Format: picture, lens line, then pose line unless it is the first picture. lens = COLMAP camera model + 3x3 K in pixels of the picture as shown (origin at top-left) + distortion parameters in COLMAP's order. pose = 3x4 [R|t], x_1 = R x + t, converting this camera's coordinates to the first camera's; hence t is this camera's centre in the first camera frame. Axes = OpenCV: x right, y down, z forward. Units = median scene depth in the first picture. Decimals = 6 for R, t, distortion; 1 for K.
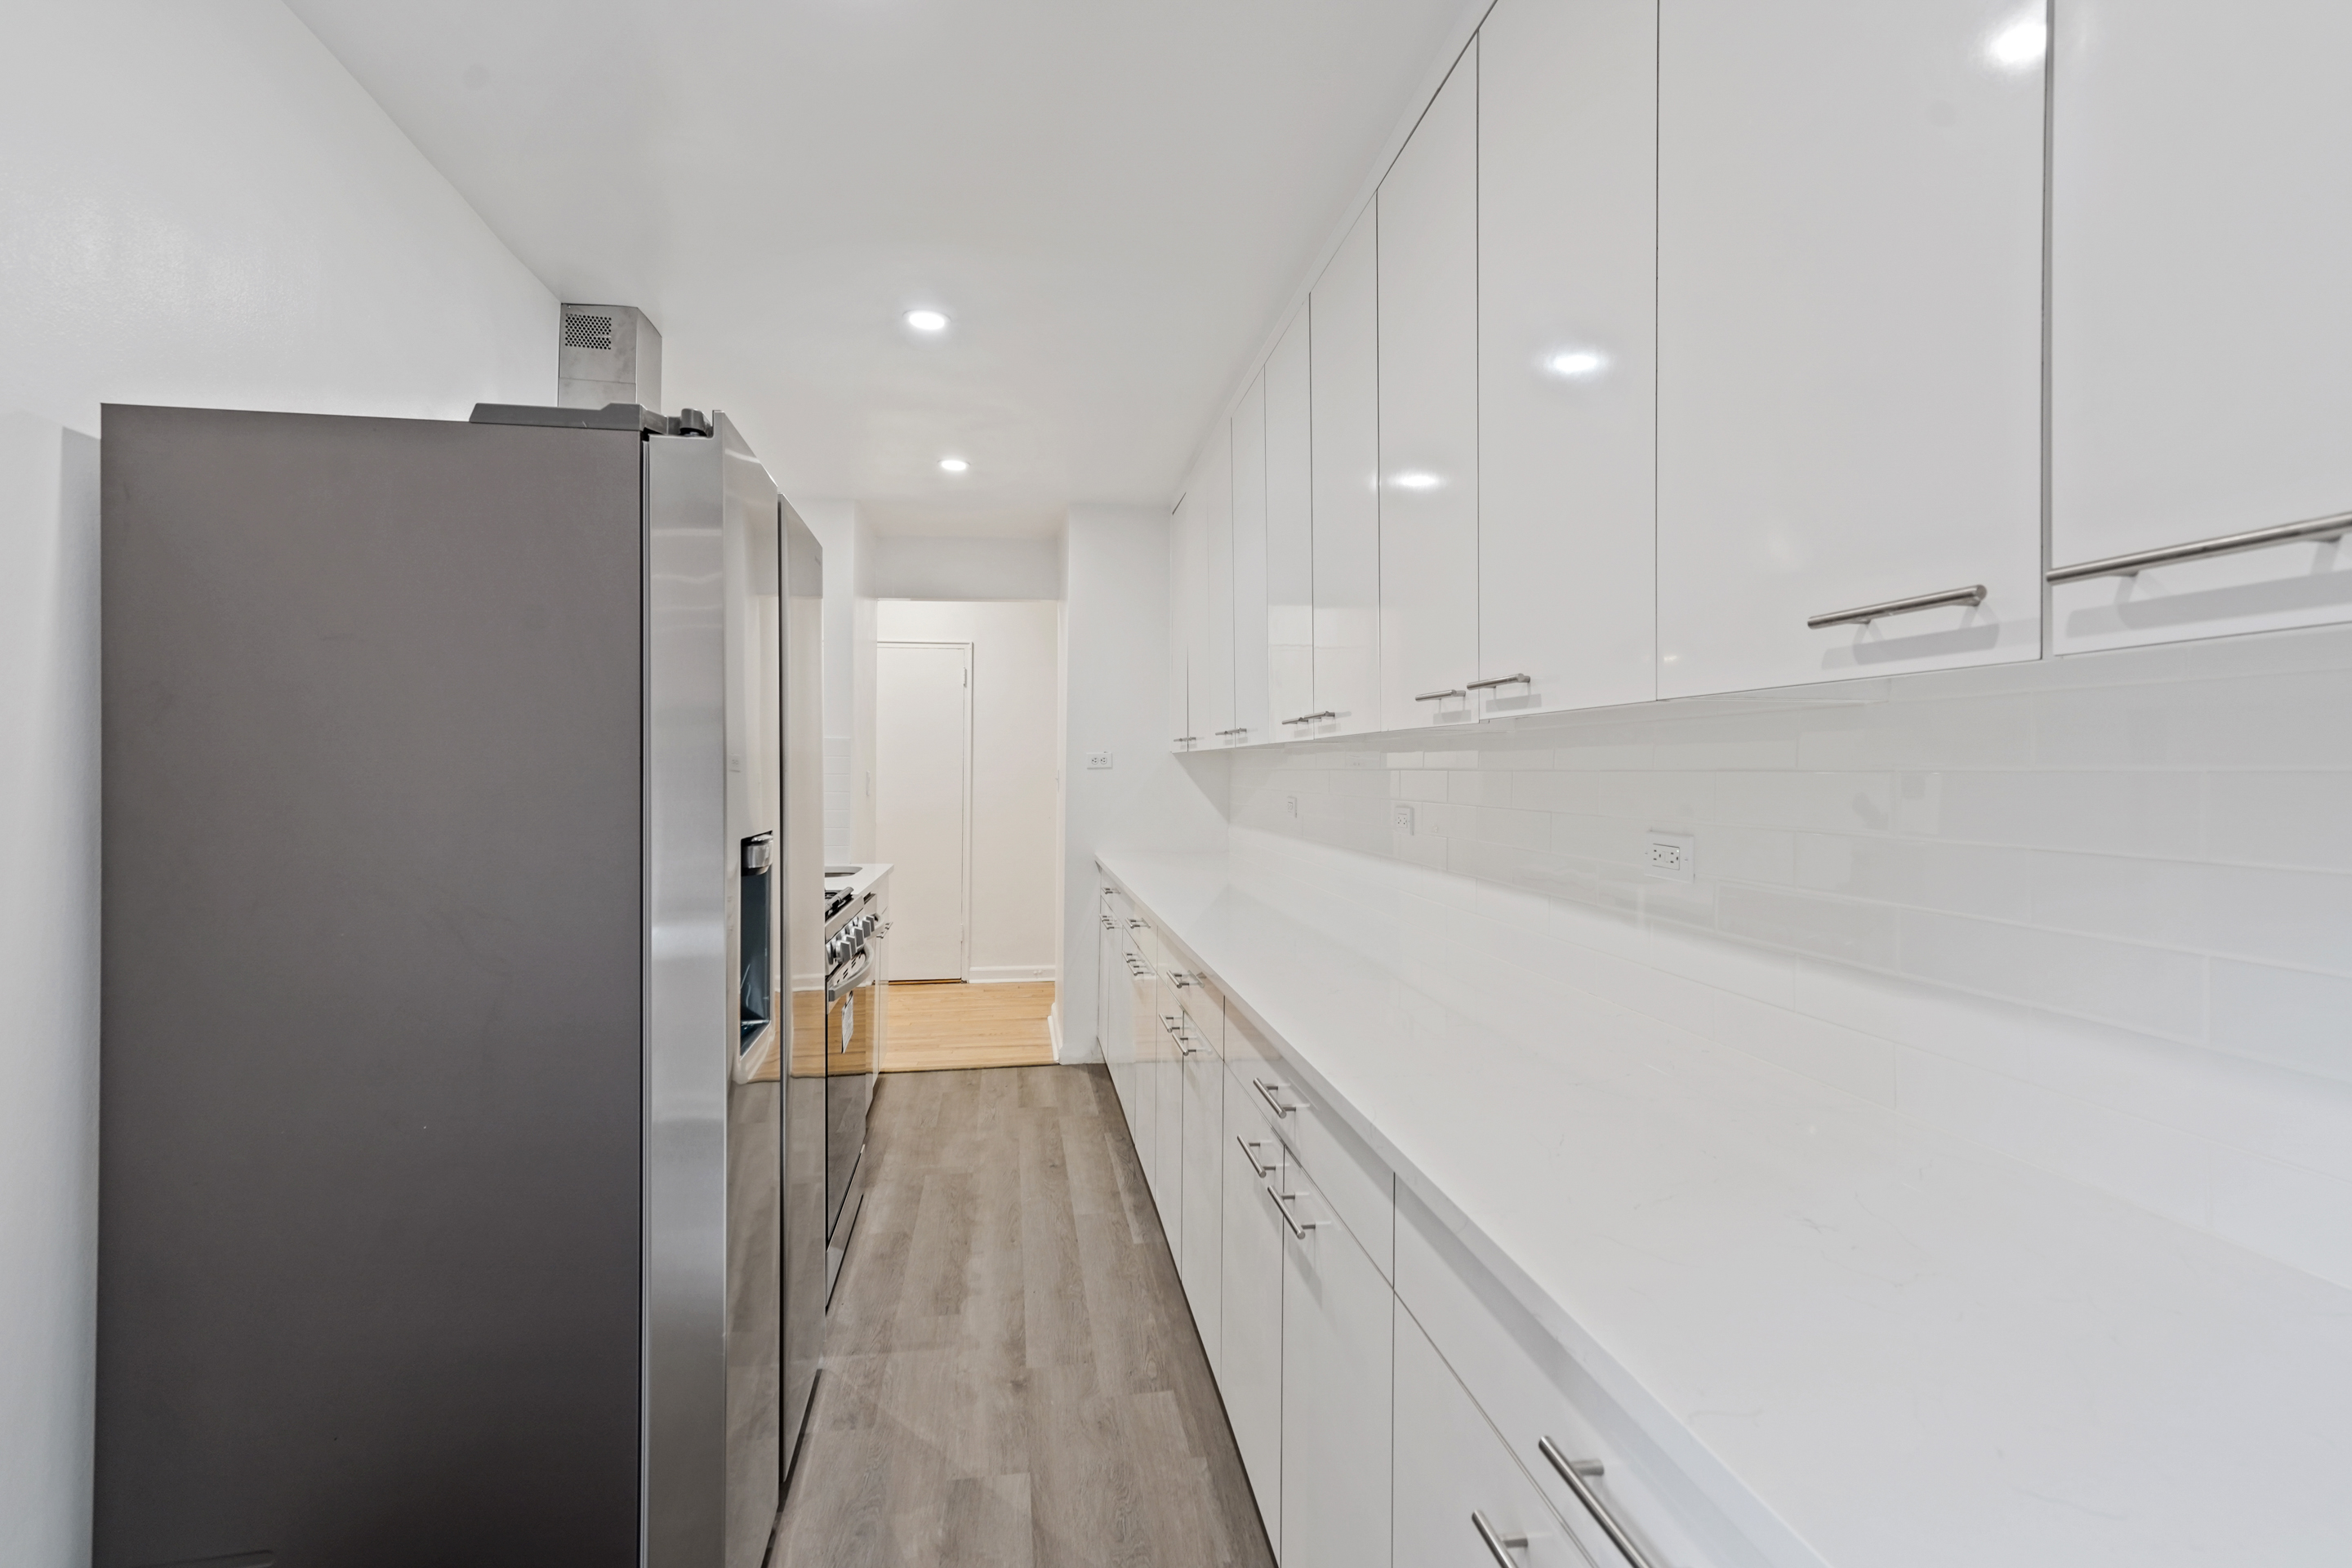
lens RADIAL K [[1041.1, 0, 1176.0], [0, 1041.1, 784.0], [0, 0, 1]] dist [0.001558, 0.001197]
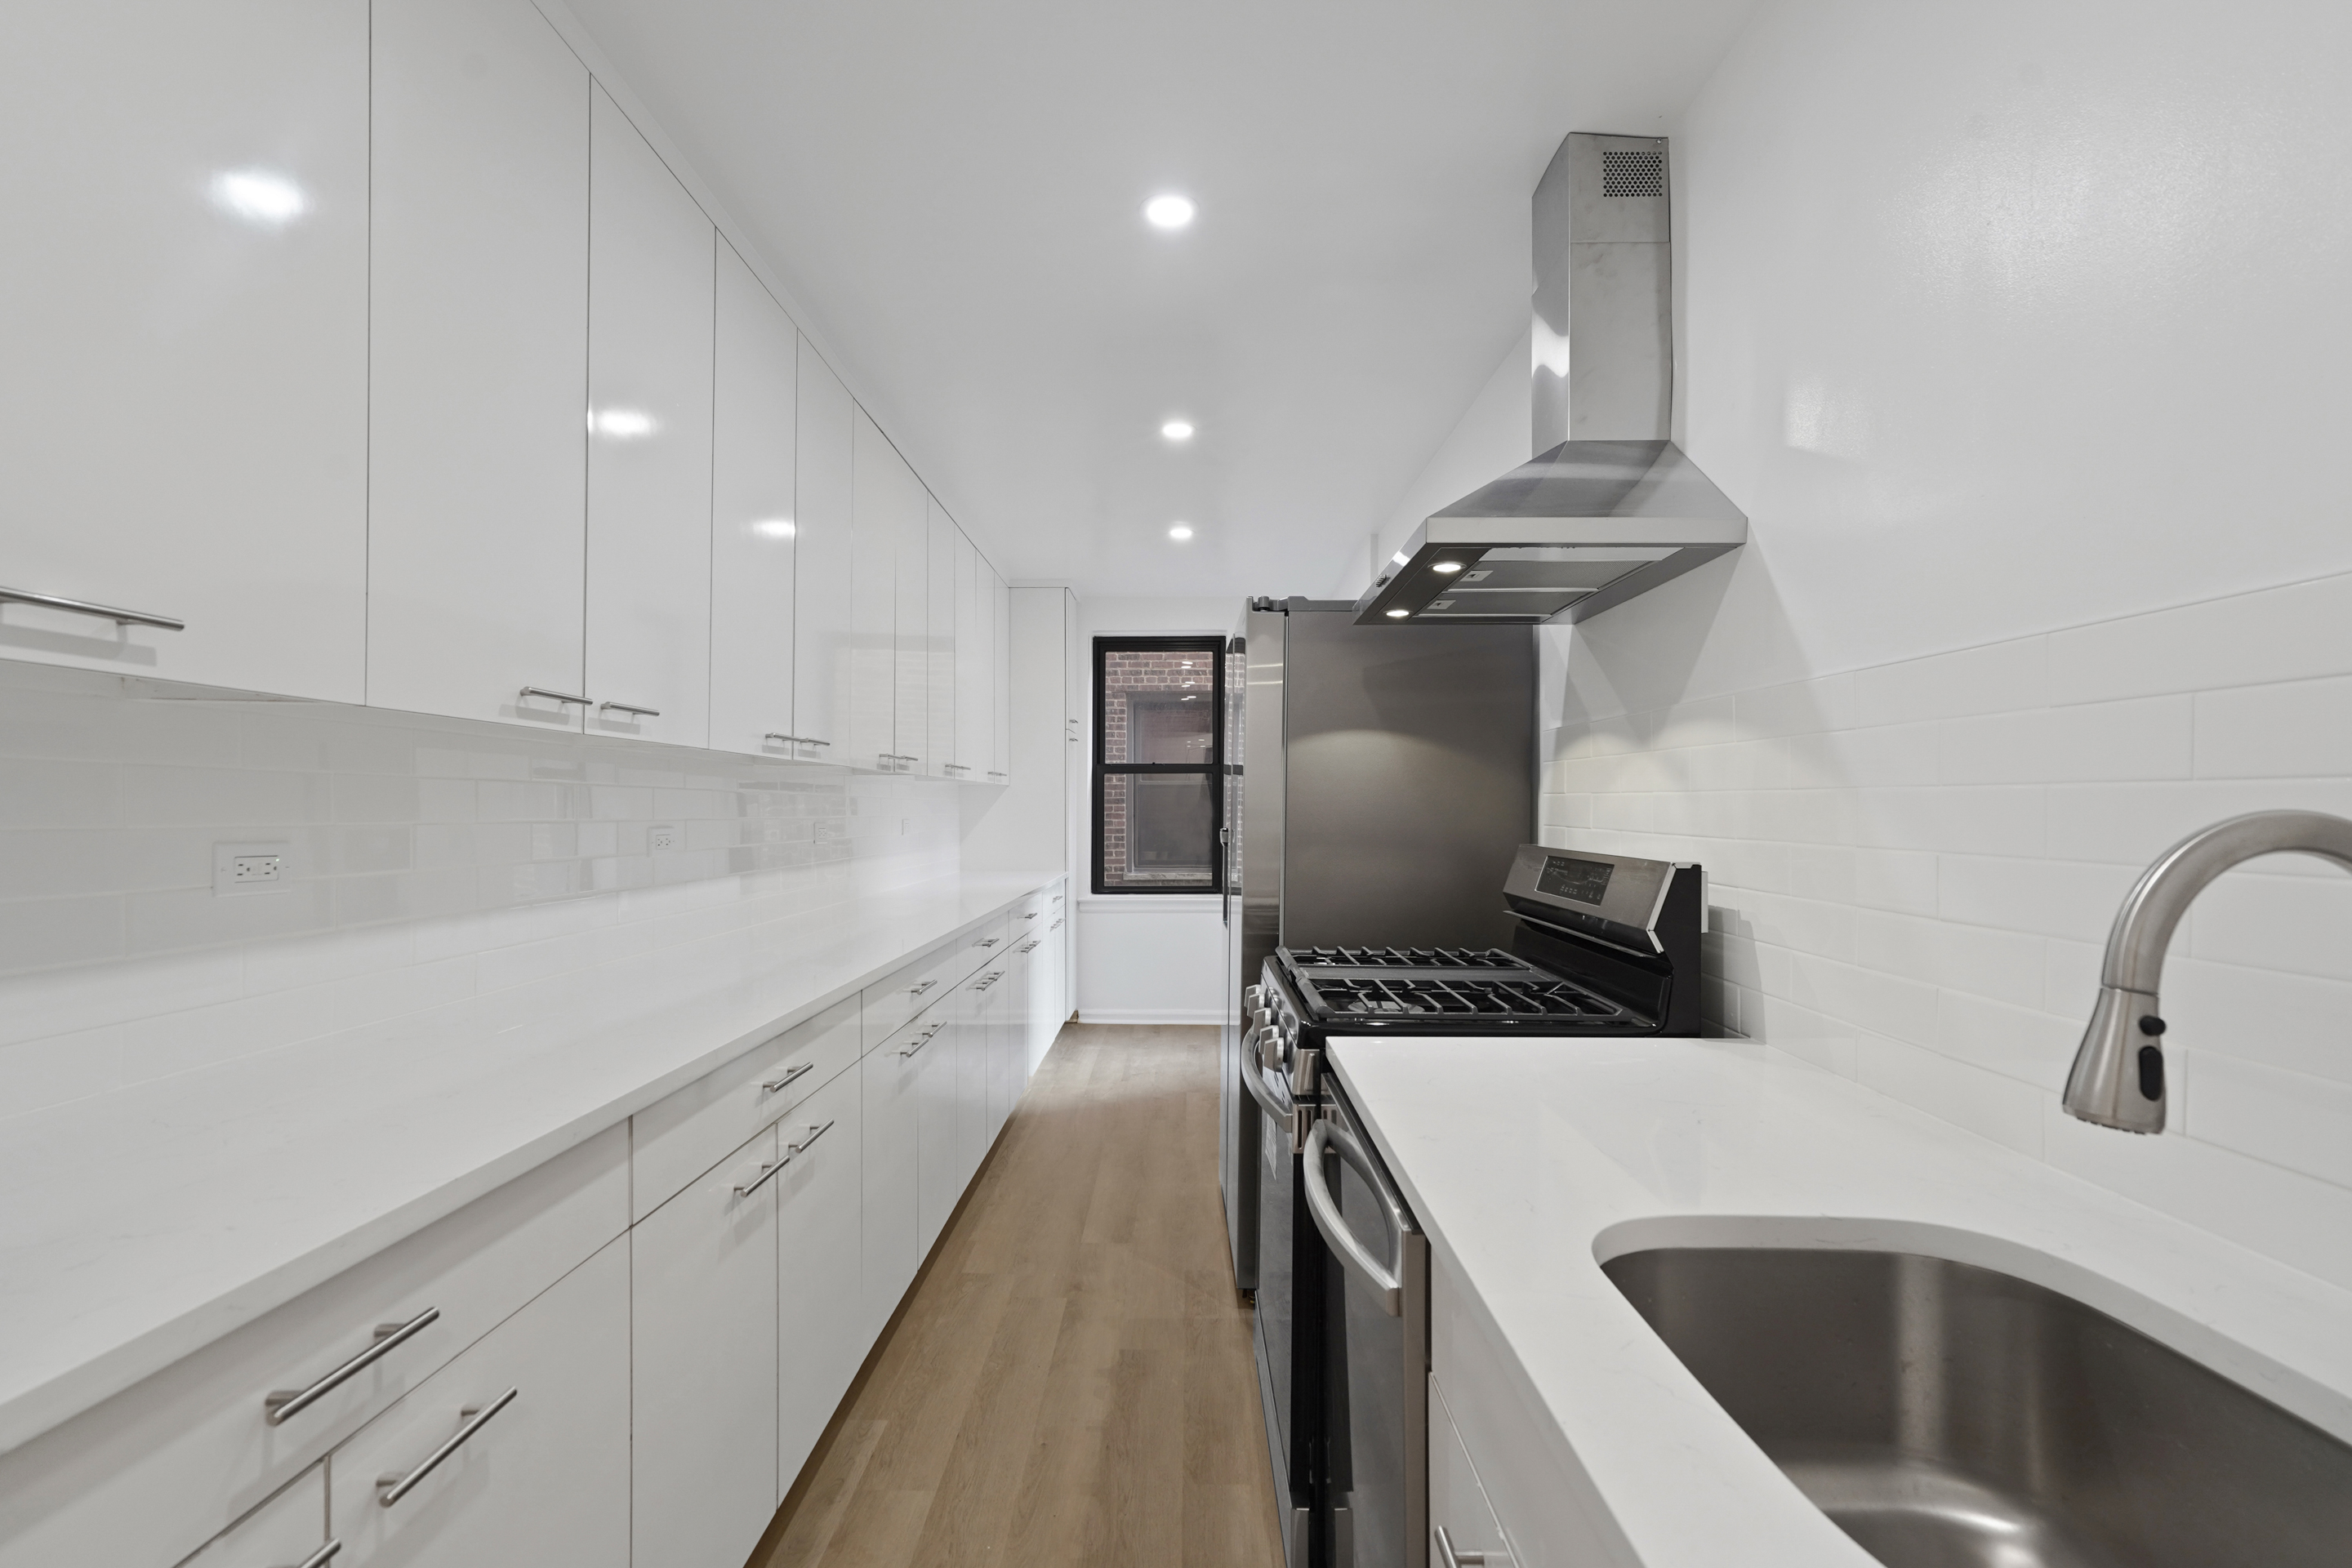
lens RADIAL K [[1041.1, 0, 1176.0], [0, 1041.1, 784.0], [0, 0, 1]] dist [0.001558, 0.001197]
pose [[-0.984851, -0.004431, 0.173346, -0.423692], [-0.006510, 0.999913, -0.011431, -0.008483], [-0.173280, -0.012386, -0.984795, 1.949436]]
